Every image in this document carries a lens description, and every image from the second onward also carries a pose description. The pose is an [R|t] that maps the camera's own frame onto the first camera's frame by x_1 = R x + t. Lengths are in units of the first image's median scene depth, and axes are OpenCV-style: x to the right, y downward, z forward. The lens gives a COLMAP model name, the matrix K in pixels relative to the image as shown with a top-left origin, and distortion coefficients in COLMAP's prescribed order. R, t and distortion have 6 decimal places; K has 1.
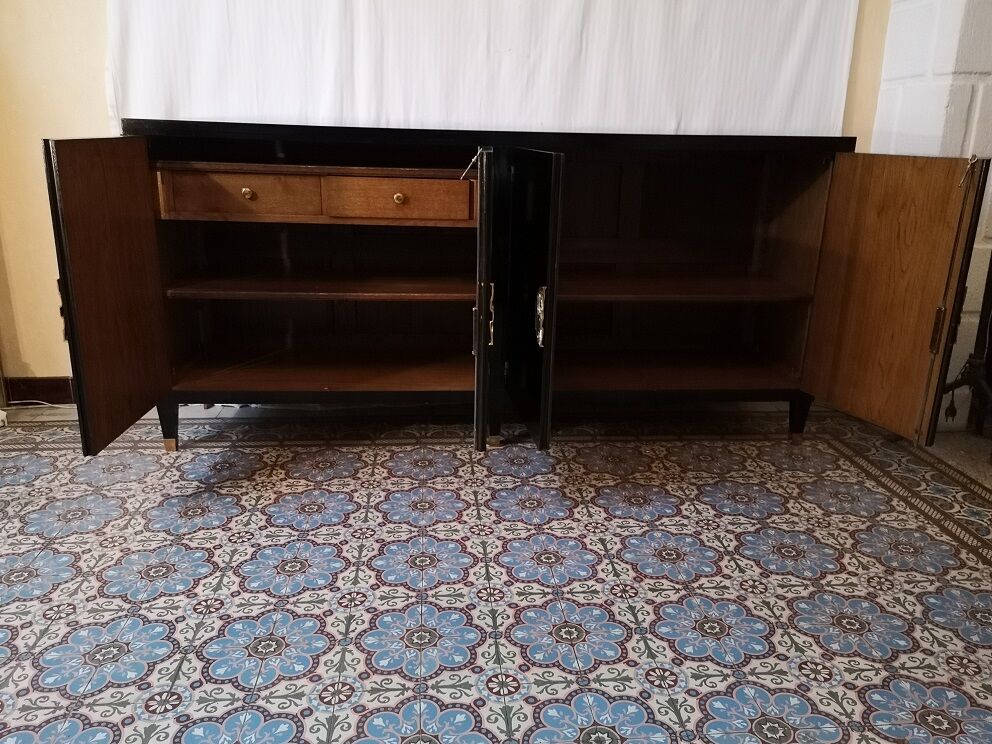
lens RADIAL K [[776.7, 0, 505.8], [0, 776.7, 381.0], [0, 0, 1]] dist [0.041251, -0.050543]
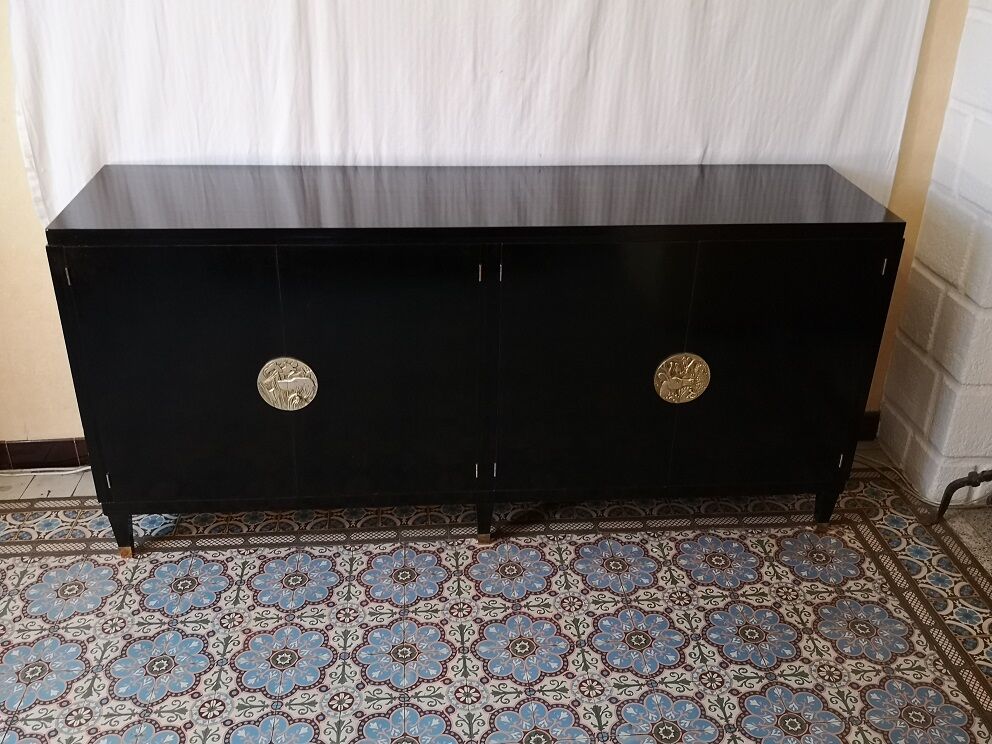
lens RADIAL K [[946.6, 0, 507.3], [0, 946.6, 362.7], [0, 0, 1]] dist [-0.010044, 0.000000]
pose [[0.999999, 0.001193, -0.000230, 0.012861], [-0.001135, 0.984851, 0.173398, -0.314264], [0.000433, -0.173398, 0.984852, -0.037891]]
